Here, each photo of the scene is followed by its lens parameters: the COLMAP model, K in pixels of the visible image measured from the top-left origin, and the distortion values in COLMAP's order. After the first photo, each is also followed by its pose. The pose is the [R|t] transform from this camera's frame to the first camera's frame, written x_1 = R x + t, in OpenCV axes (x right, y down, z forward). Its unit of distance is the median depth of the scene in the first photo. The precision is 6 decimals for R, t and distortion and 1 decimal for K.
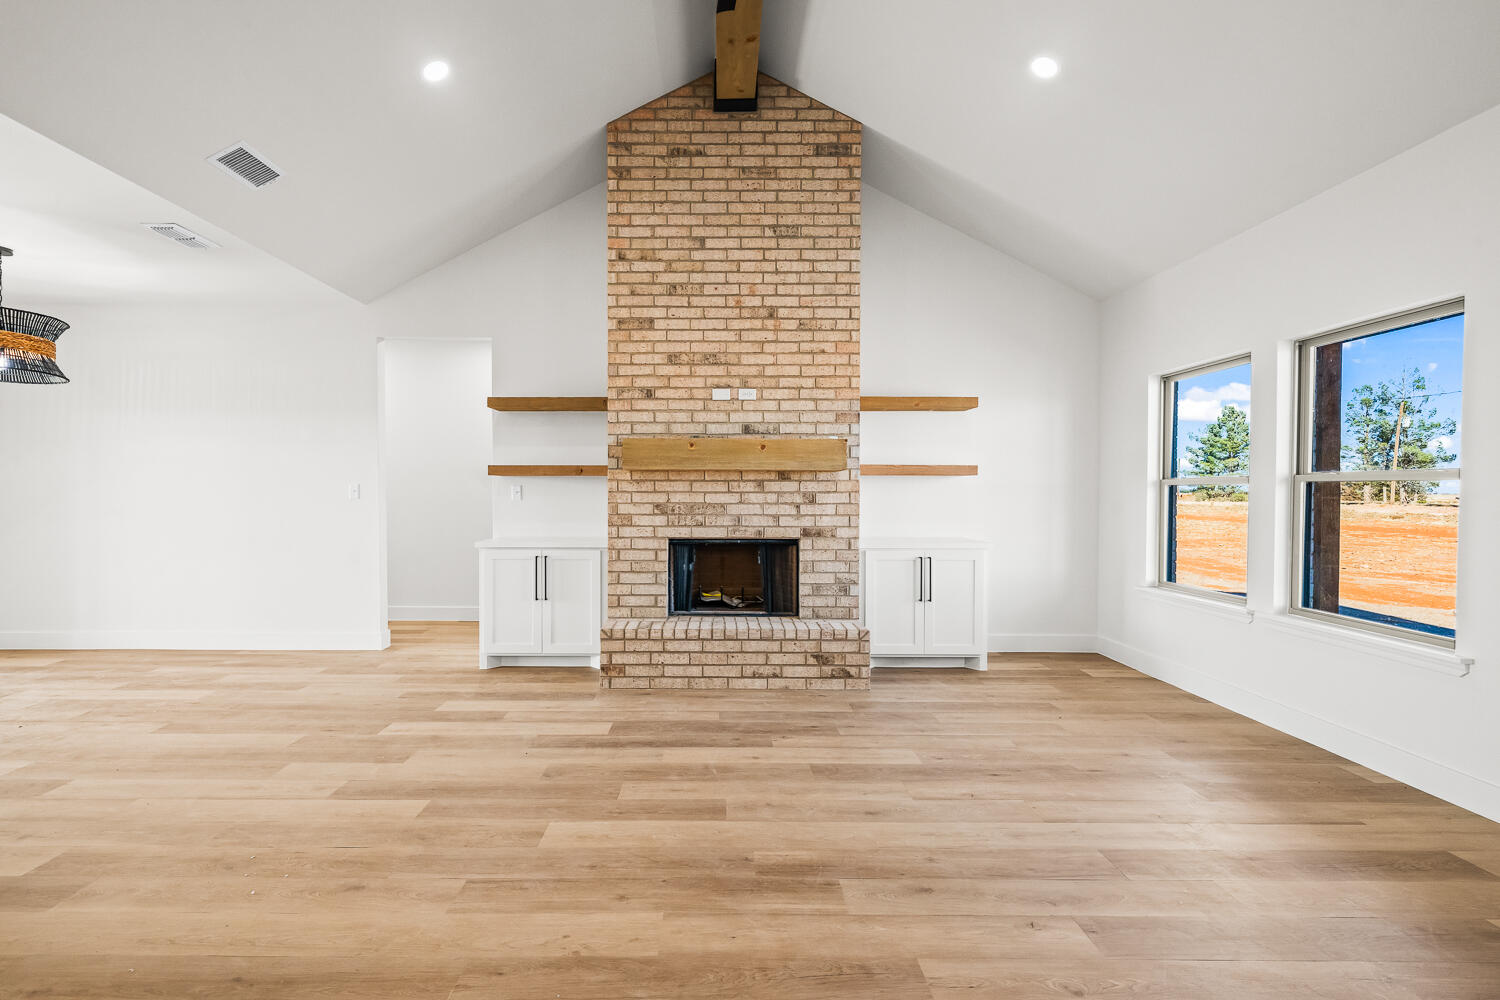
lens RADIAL K [[650.7, 0, 714.0], [0, 650.7, 506.0], [0, 0, 1]] dist [-0.002274, 0.000926]
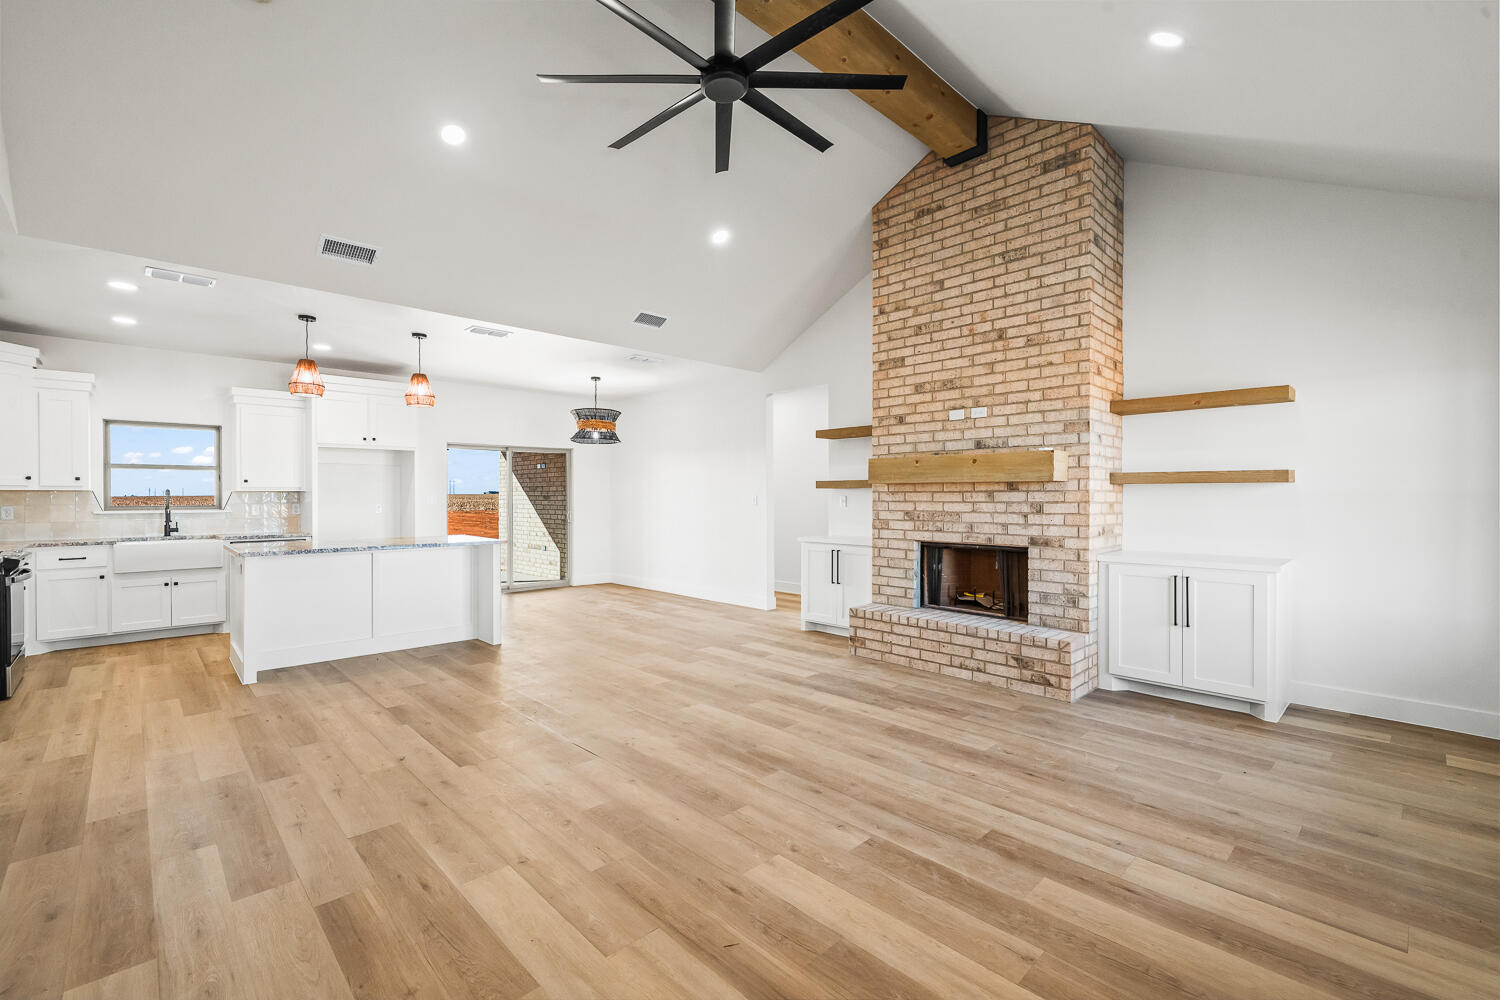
lens RADIAL K [[650.7, 0, 737.3], [0, 650.7, 500.9], [0, 0, 1]] dist [-0.002274, 0.000926]
pose [[0.693228, 0.003569, -0.720710, 0.560591], [-0.011492, 0.999915, -0.006102, -0.011667], [0.720627, 0.012513, 0.693210, -0.051228]]
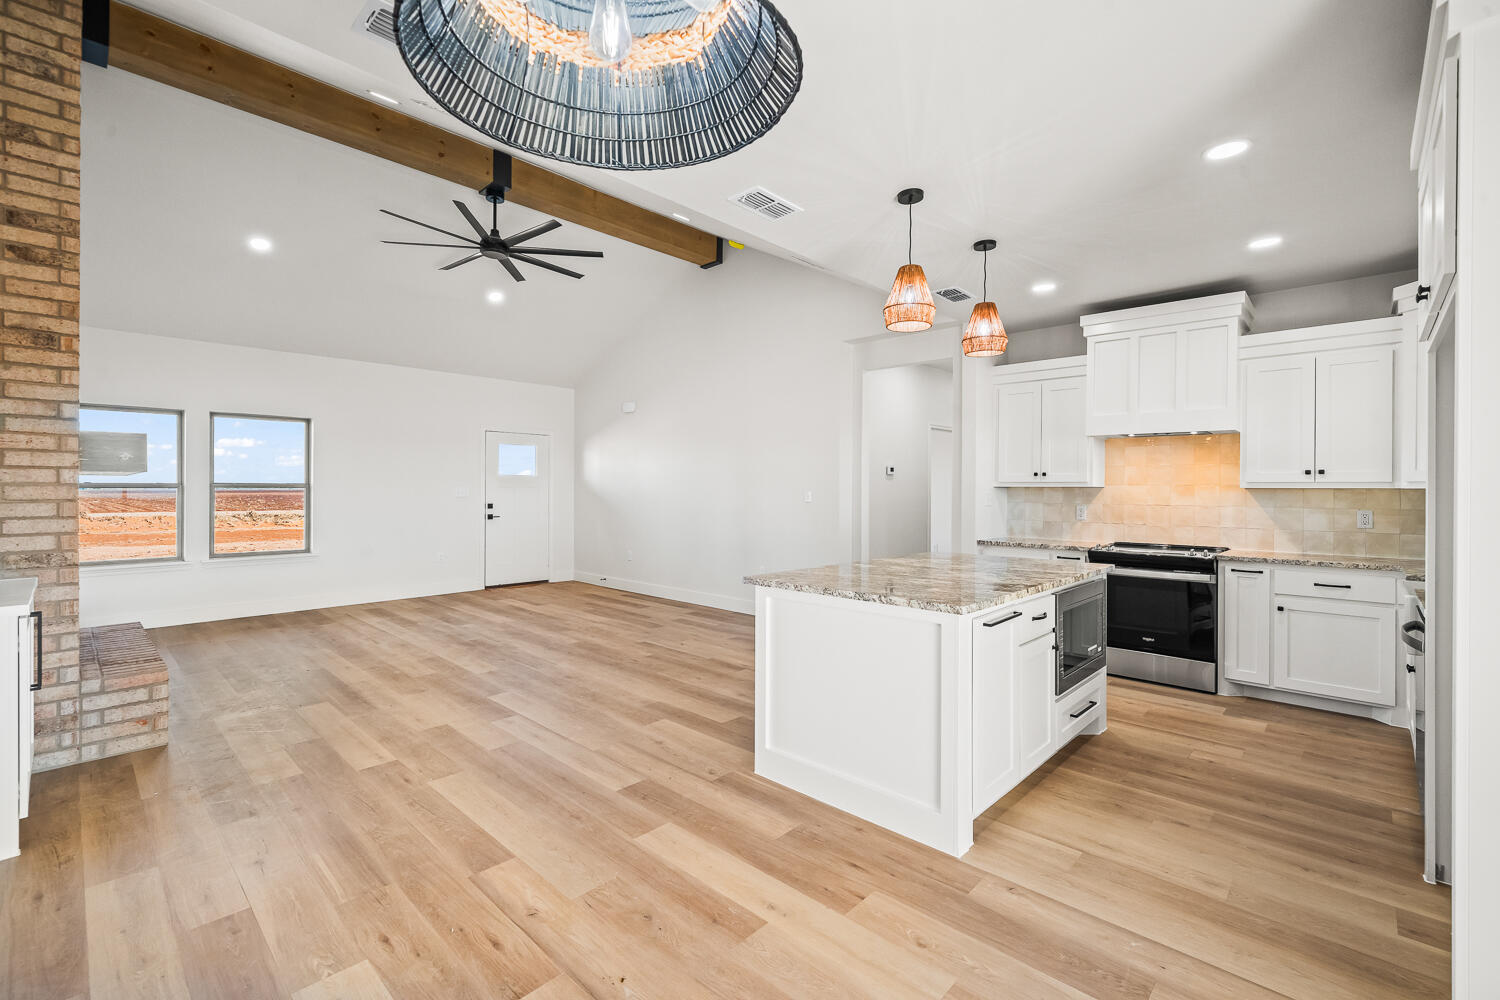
lens RADIAL K [[650.7, 0, 741.5], [0, 650.7, 493.6], [0, 0, 1]] dist [-0.002274, 0.000926]
pose [[-0.732309, -0.008546, 0.680919, -1.171481], [0.007195, 0.999768, 0.020286, -0.038734], [-0.680934, 0.019754, -0.732078, 1.032252]]
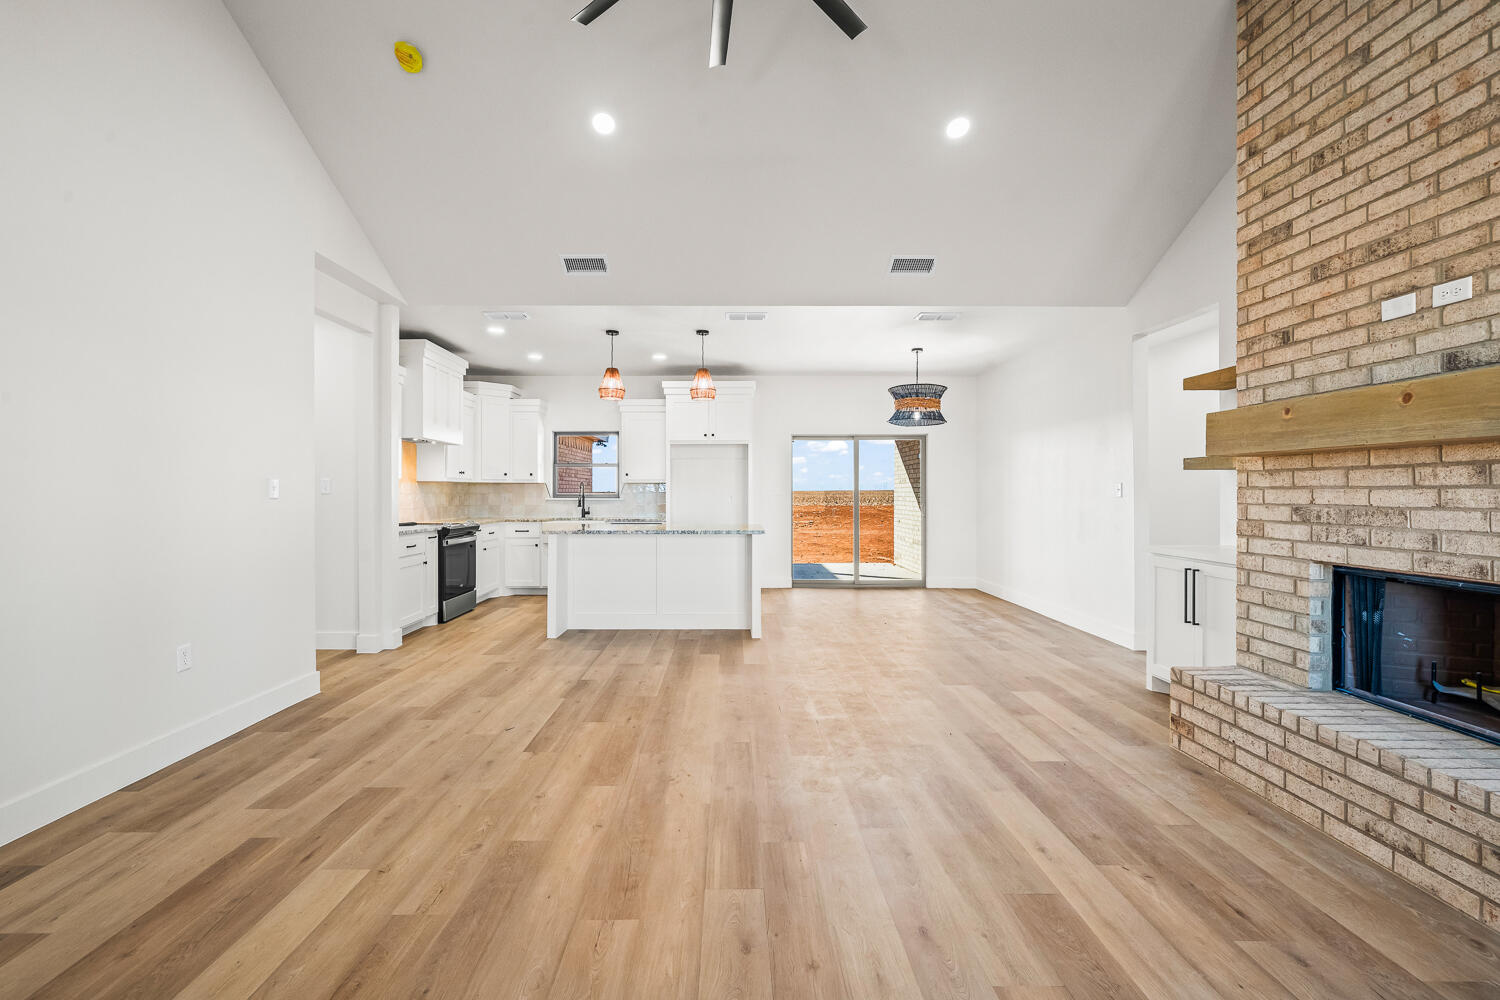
lens RADIAL K [[650.7, 0, 731.2], [0, 650.7, 492.5], [0, 0, 1]] dist [-0.002274, 0.000926]
pose [[0.013179, -0.000582, -0.999913, 0.548653], [-0.017481, 0.999847, -0.000812, -0.006386], [0.999760, 0.017490, 0.013167, 0.438251]]
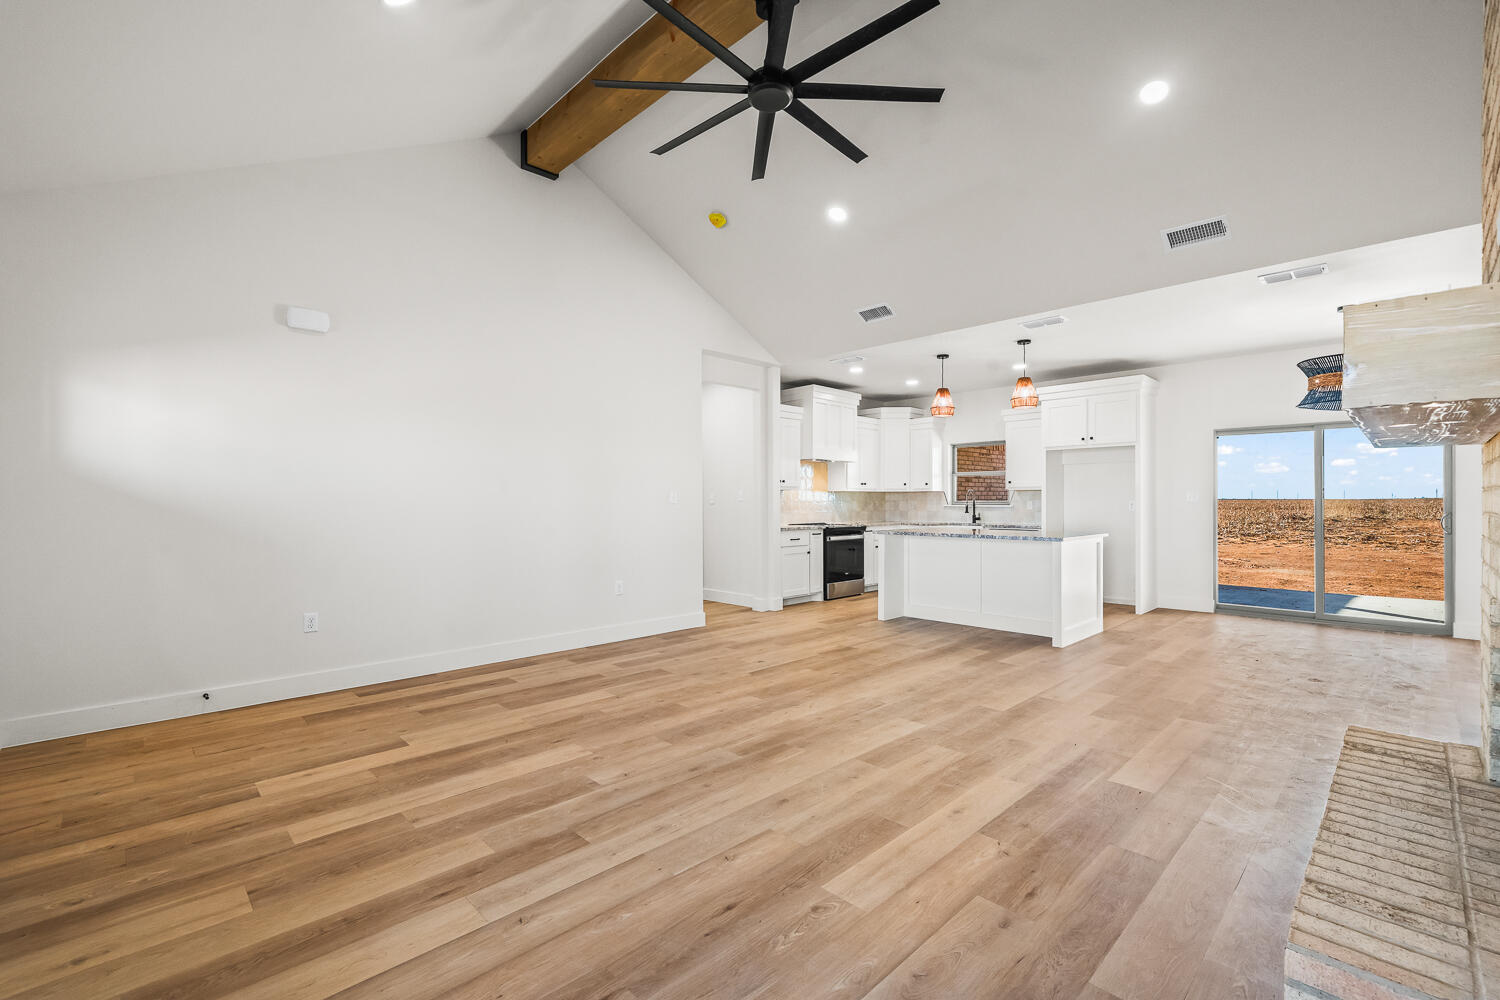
lens RADIAL K [[650.7, 0, 740.7], [0, 650.7, 501.6], [0, 0, 1]] dist [-0.002274, 0.000926]
pose [[-0.714535, 0.001532, -0.699598, 0.584918], [-0.010251, 0.999867, 0.012660, -0.012867], [0.699525, 0.016217, -0.714424, 0.967566]]
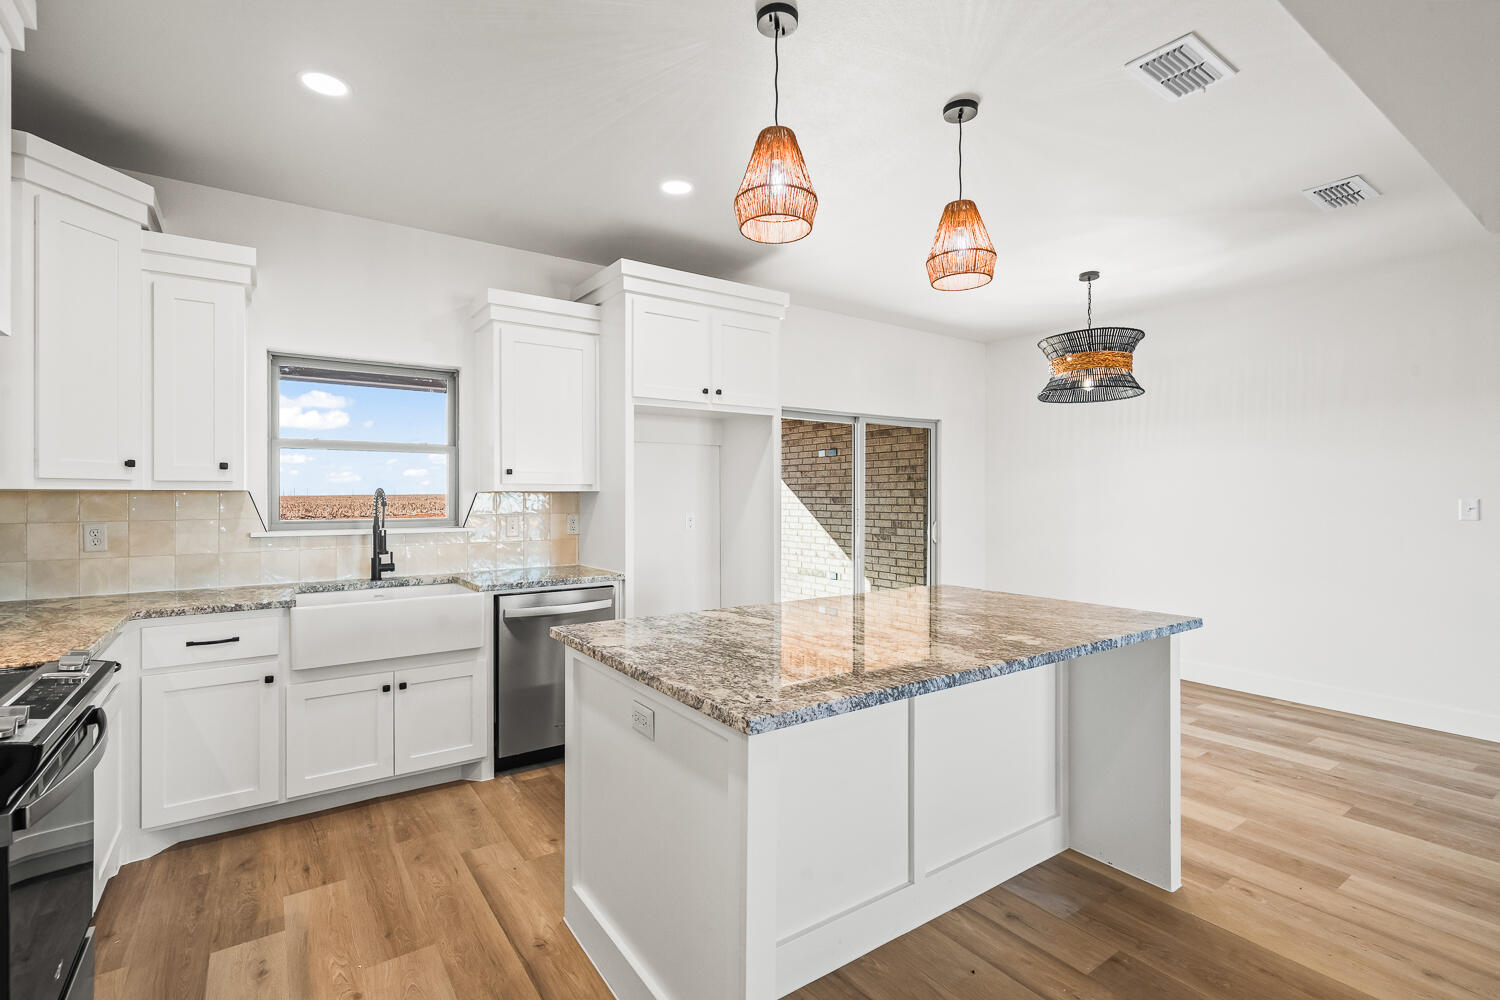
lens RADIAL K [[687.9, 0, 733.7], [0, 687.9, 495.0], [0, 0, 1]] dist [-0.000440, 0.000132]
pose [[0.575770, -0.003234, -0.817605, -0.470980], [-0.012388, 0.999843, -0.012679, -0.019041], [0.817518, 0.017428, 0.575640, -0.081016]]
